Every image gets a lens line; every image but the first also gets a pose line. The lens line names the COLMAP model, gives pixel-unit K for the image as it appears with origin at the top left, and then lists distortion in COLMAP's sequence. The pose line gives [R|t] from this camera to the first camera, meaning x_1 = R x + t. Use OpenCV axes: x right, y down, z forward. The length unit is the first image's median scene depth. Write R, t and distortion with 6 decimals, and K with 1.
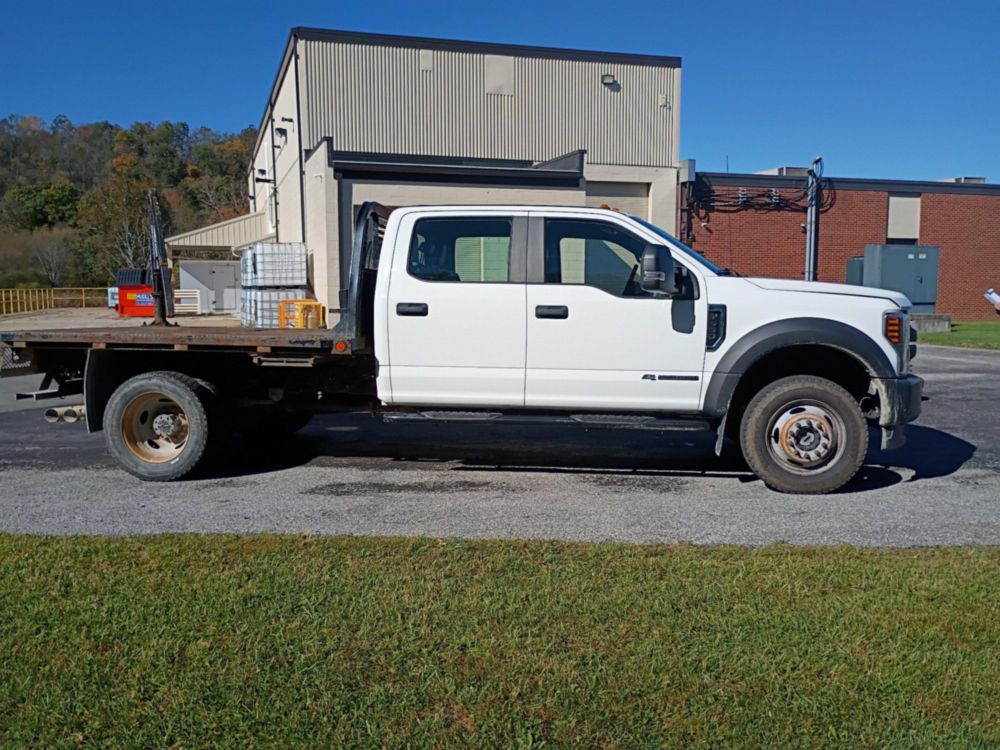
lens RADIAL K [[869.3, 0, 505.4], [0, 869.3, 371.4], [0, 0, 1]] dist [0.061663, -0.080982]
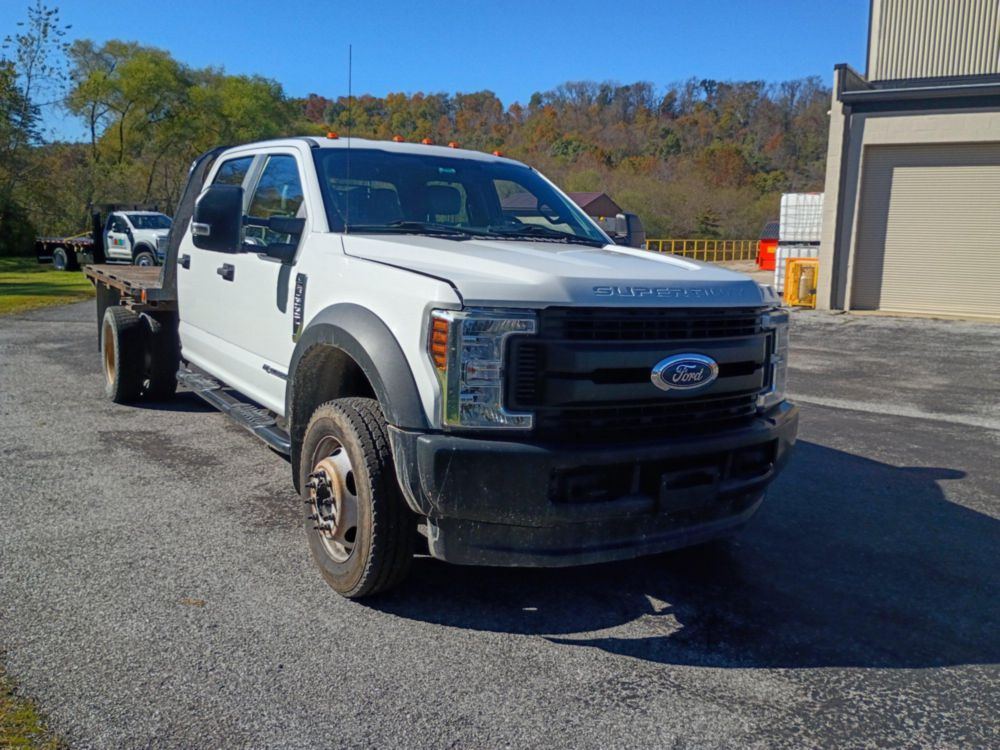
lens RADIAL K [[869.3, 0, 503.6], [0, 869.3, 367.8], [0, 0, 1]] dist [0.061663, -0.080982]
pose [[0.640978, 0.136615, -0.755304, 0.769073], [-0.100949, 0.990490, 0.093485, -0.074876], [0.760892, 0.016325, 0.648673, 0.612590]]
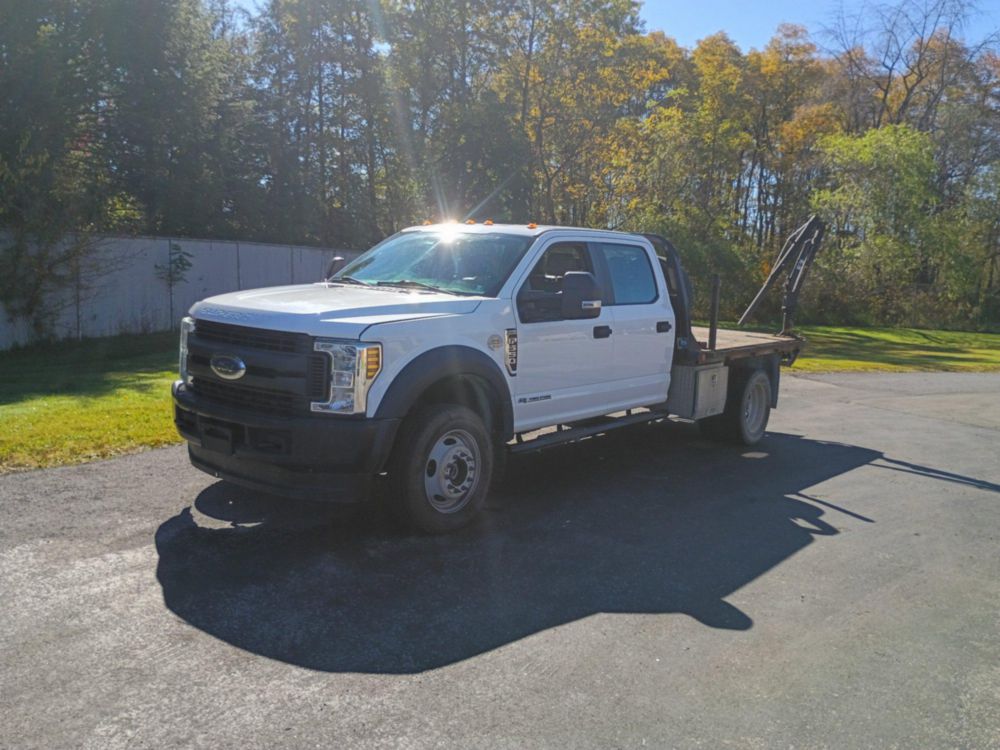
lens RADIAL K [[869.3, 0, 499.5], [0, 869.3, 373.9], [0, 0, 1]] dist [0.061663, -0.080982]
pose [[-0.512361, 0.079008, -0.855128, 1.007060], [-0.120068, 0.979388, 0.162429, -0.186199], [0.850335, 0.185896, -0.492314, 1.615238]]
